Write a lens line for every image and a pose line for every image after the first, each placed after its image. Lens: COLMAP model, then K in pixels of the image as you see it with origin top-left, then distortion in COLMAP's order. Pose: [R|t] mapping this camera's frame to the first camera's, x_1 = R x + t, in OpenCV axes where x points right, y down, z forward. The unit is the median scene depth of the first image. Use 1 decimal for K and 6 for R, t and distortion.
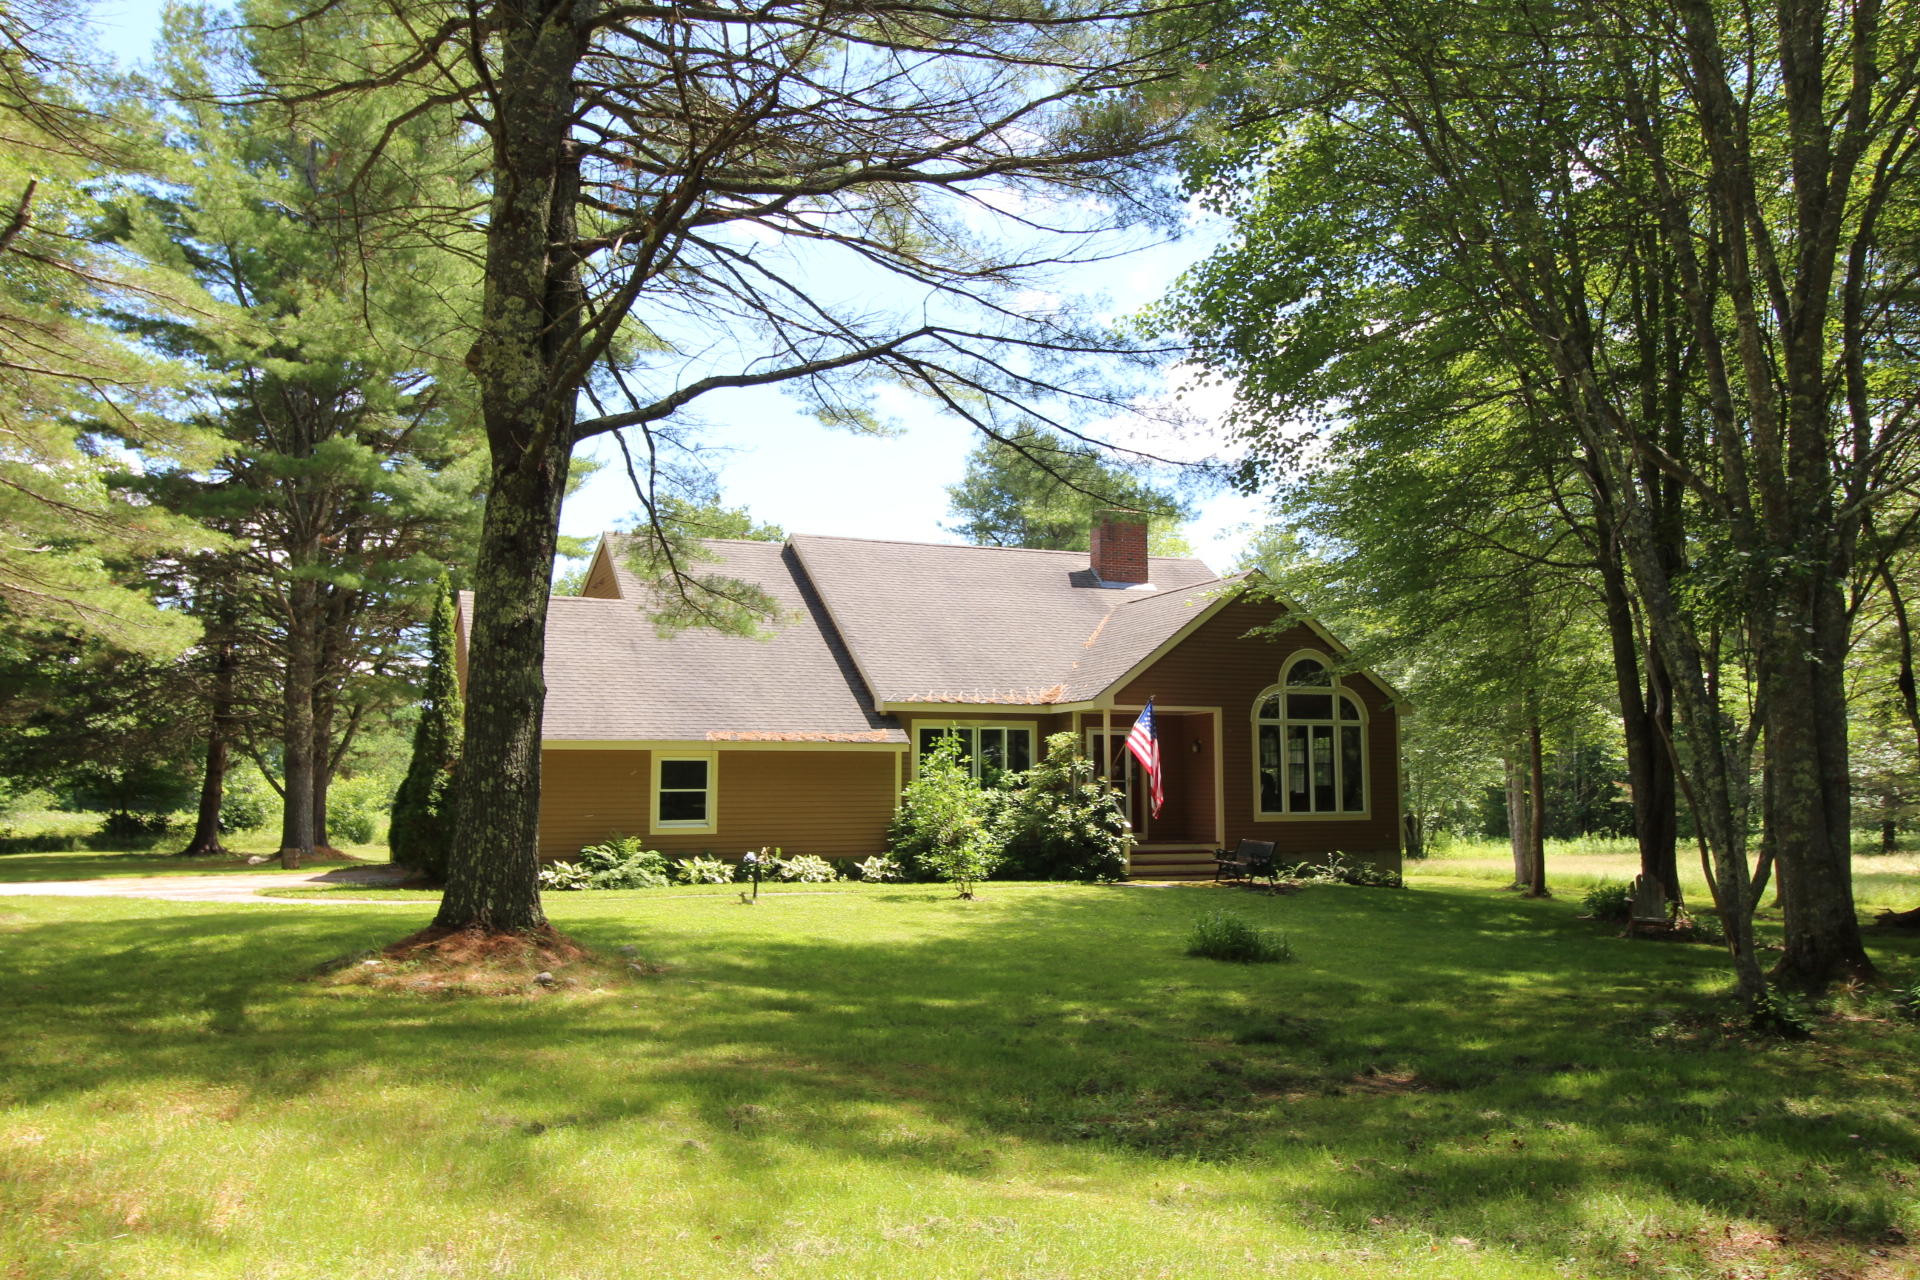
lens RADIAL K [[1513.8, 0, 960.6], [0, 1513.8, 619.2], [0, 0, 1]] dist [0.012991, -0.010215]
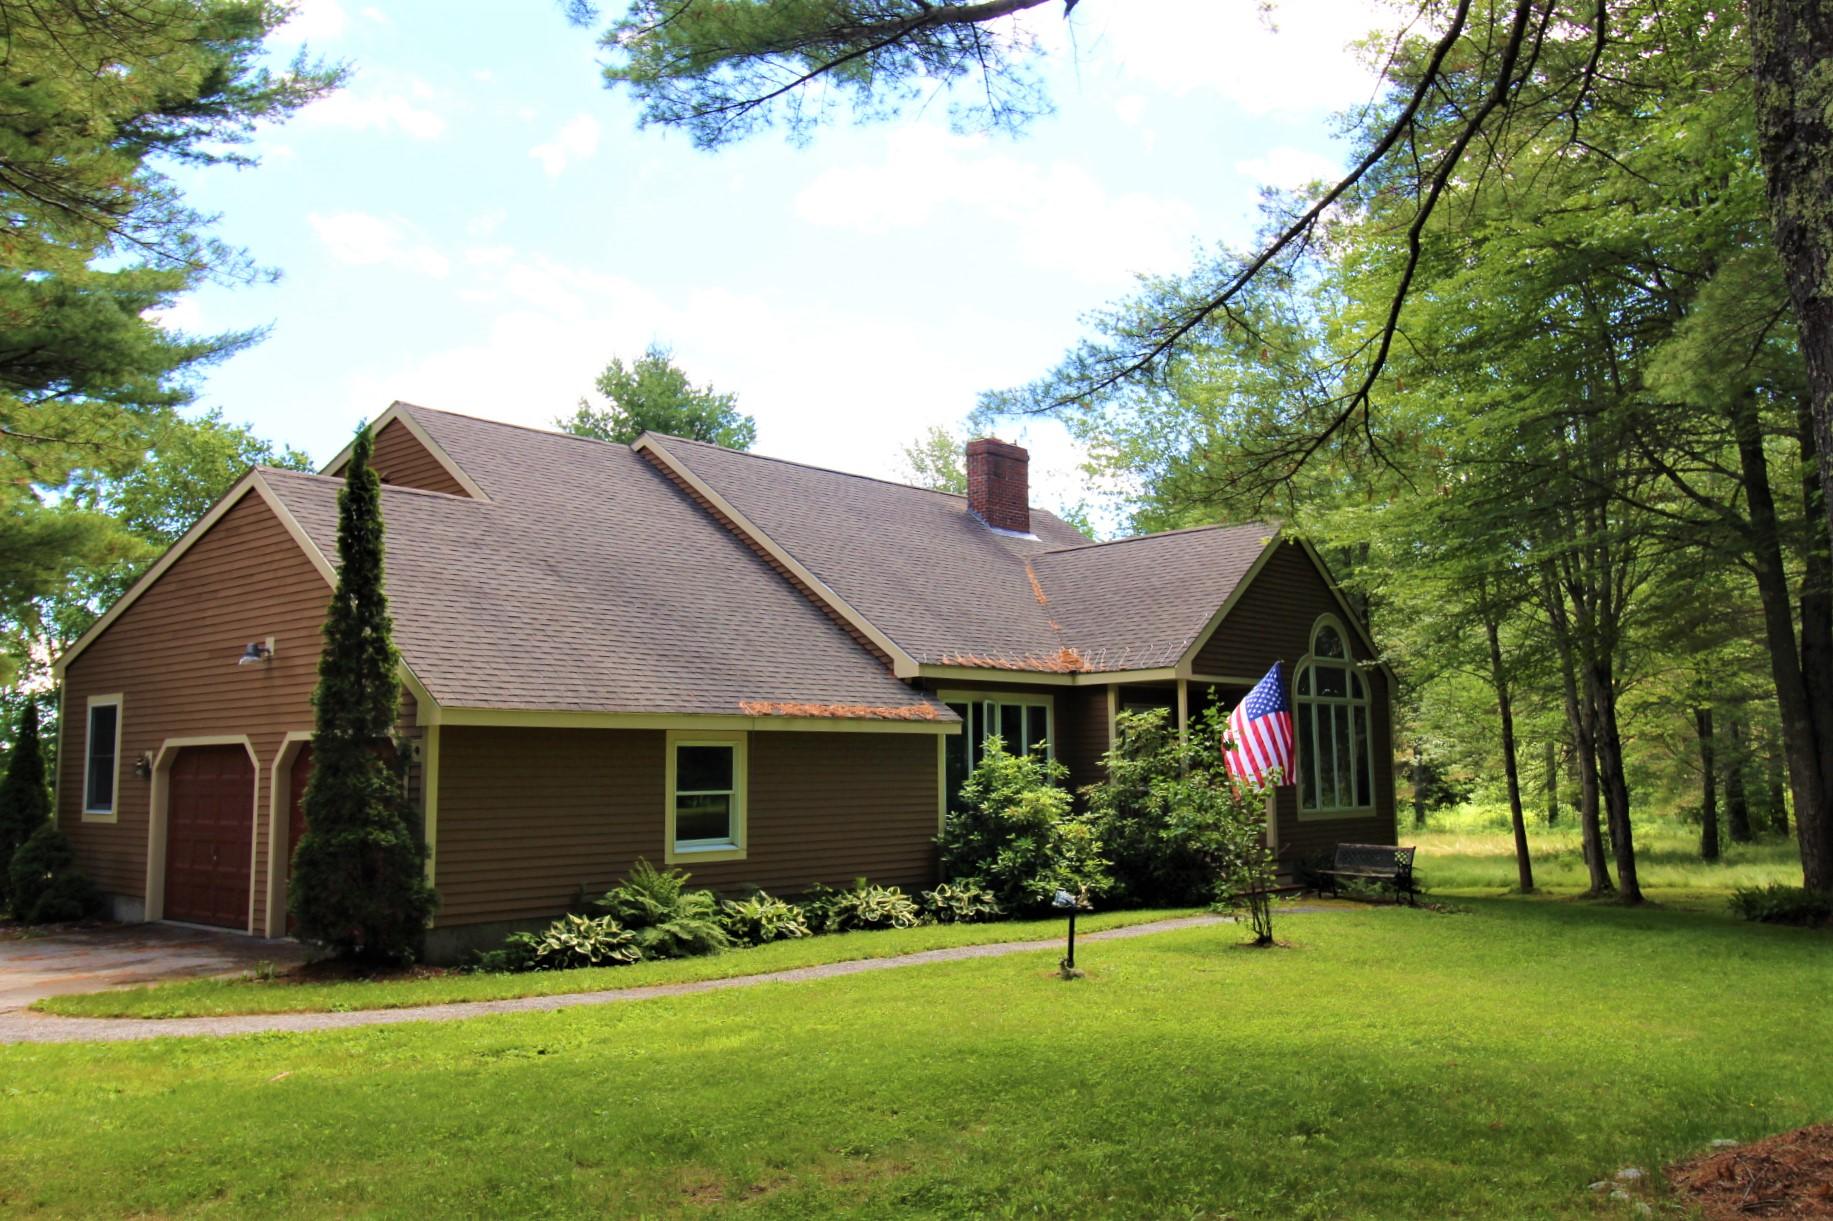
lens RADIAL K [[1498.2, 0, 916.5], [0, 1498.2, 610.5], [0, 0, 1]] dist [0.000006, -0.002774]
pose [[0.908313, 0.037555, 0.416602, -0.438684], [-0.036490, 0.999279, -0.010523, 0.047570], [-0.416696, -0.005644, 0.909028, 0.464586]]
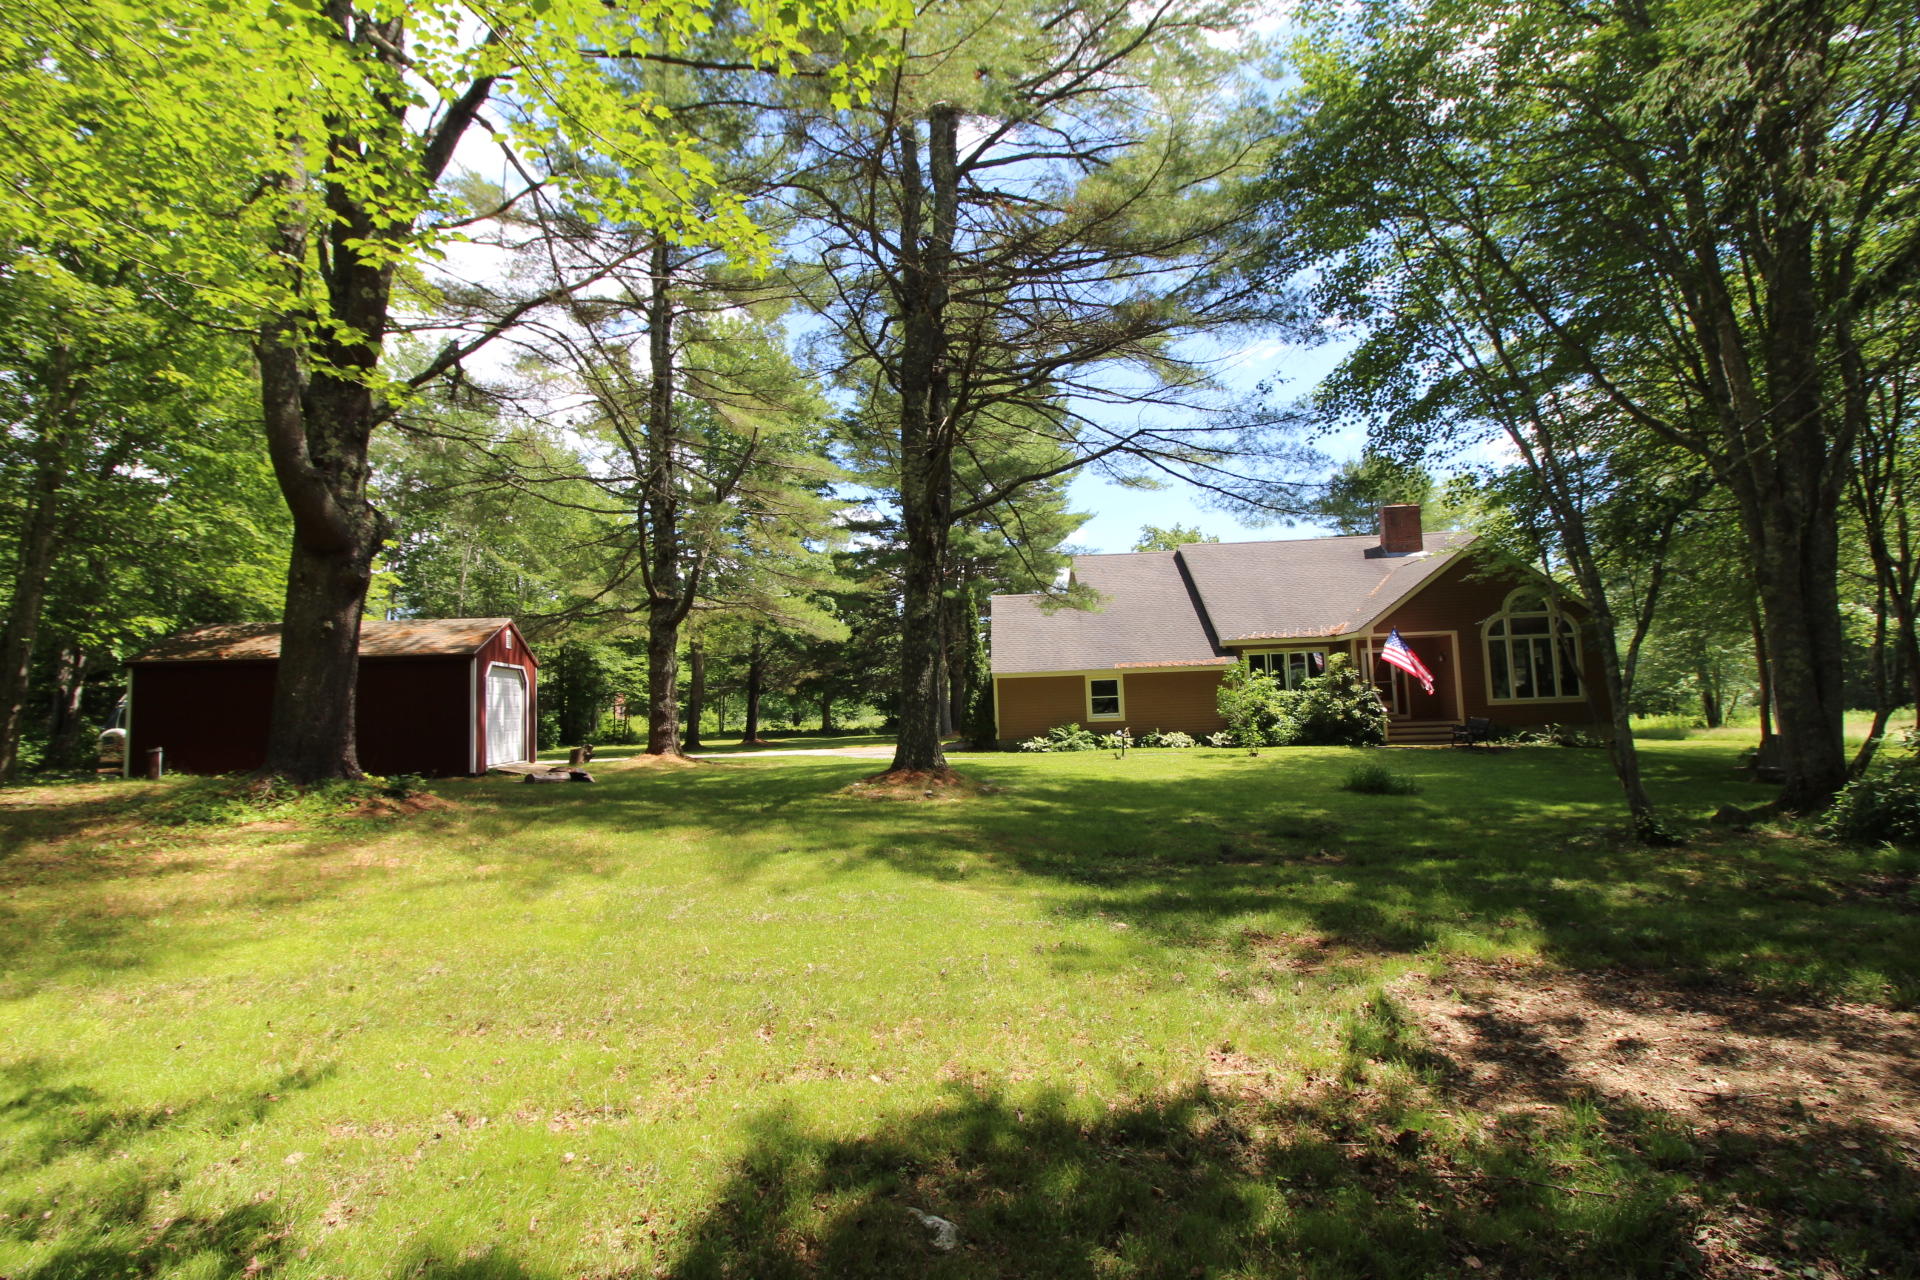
lens RADIAL K [[889.3, 0, 956.7], [0, 889.3, 624.9], [0, 0, 1]] dist [-0.000088, -0.014459]
pose [[0.889847, -0.068391, -0.451104, 0.169334], [0.082611, 0.996511, 0.011879, 0.001280], [0.448717, -0.047836, 0.892392, -0.016841]]
